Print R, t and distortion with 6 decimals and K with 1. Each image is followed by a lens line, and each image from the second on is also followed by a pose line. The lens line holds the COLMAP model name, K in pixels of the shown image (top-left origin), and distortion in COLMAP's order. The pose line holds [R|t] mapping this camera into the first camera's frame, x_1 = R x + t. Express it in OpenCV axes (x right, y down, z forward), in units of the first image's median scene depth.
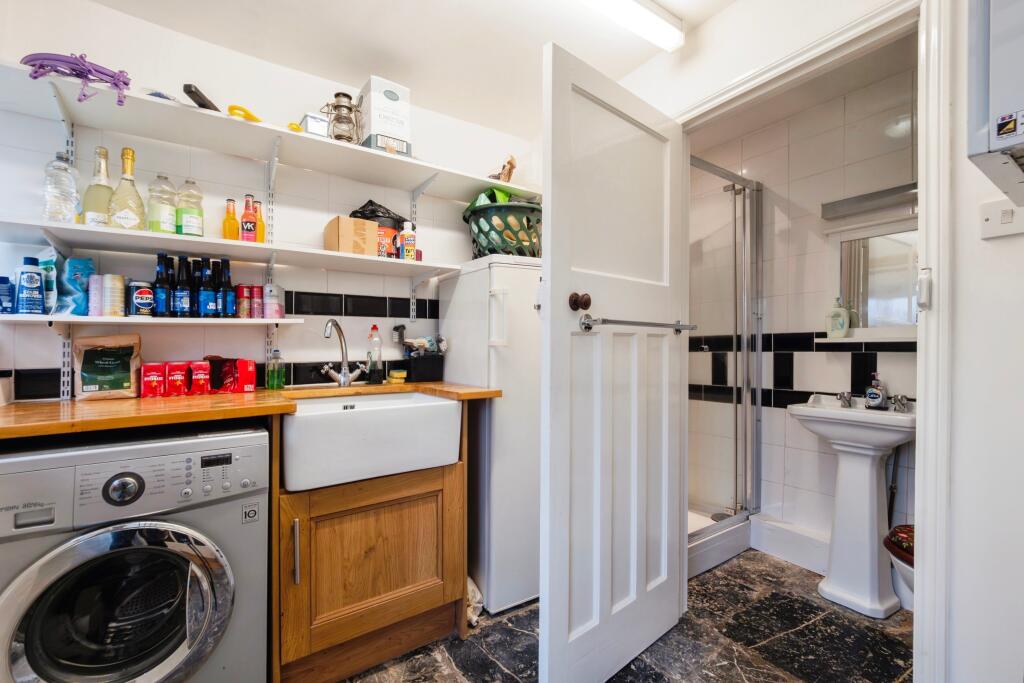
lens RADIAL K [[442.4, 0, 512.0], [0, 442.4, 341.5], [0, 0, 1]] dist [-0.013181, -0.000132]
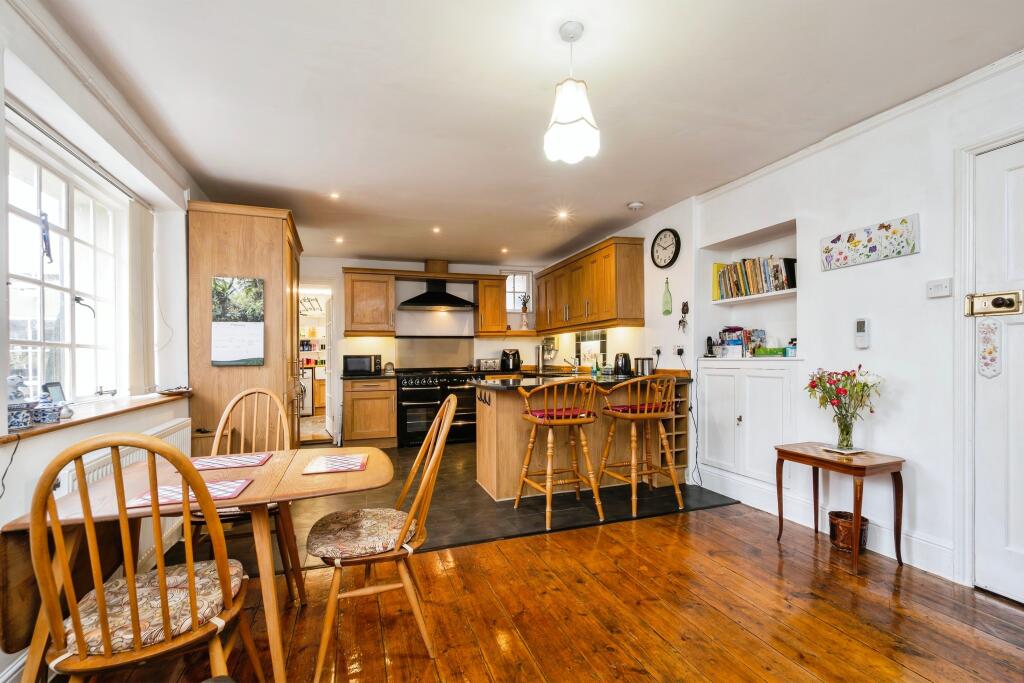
lens RADIAL K [[434.9, 0, 511.8], [0, 434.9, 358.7], [0, 0, 1]] dist [0.000175, -0.000252]
pose [[0.970578, -0.006754, -0.240692, 3.321720], [0.010494, 0.999843, 0.014259, -0.014165], [0.240558, -0.016365, 0.970497, -3.888581]]
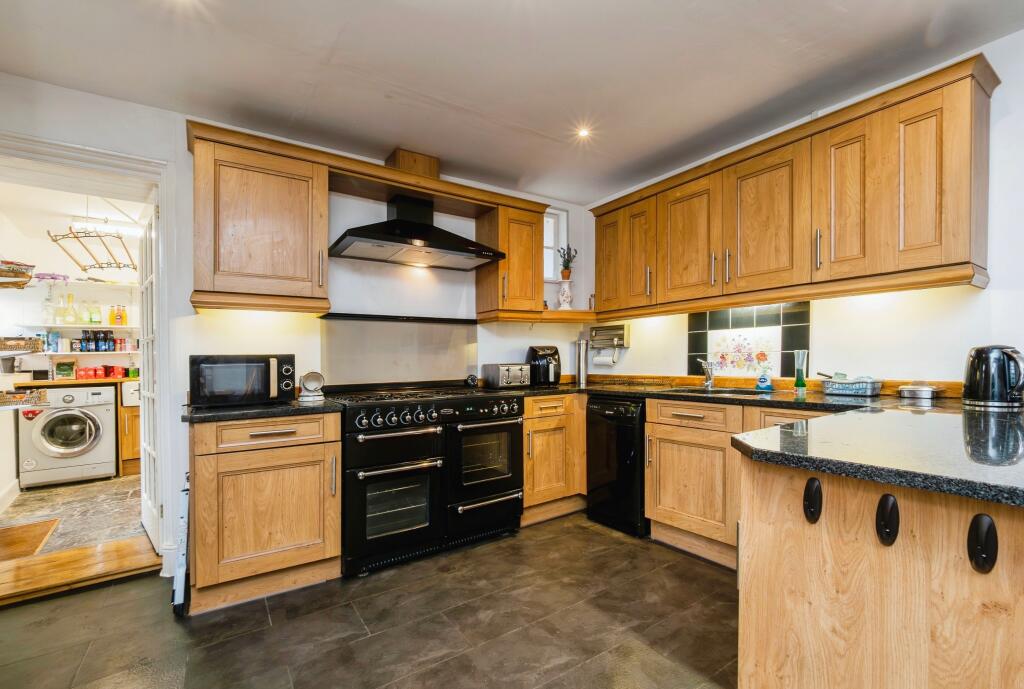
lens RADIAL K [[449.1, 0, 512.7], [0, 449.1, 364.1], [0, 0, 1]] dist [-0.004141, 0.000017]
pose [[0.999658, -0.011518, 0.023464, 2.054201], [0.011153, 0.999816, 0.015612, 0.011435], [-0.023639, -0.015345, 0.999603, -2.119259]]
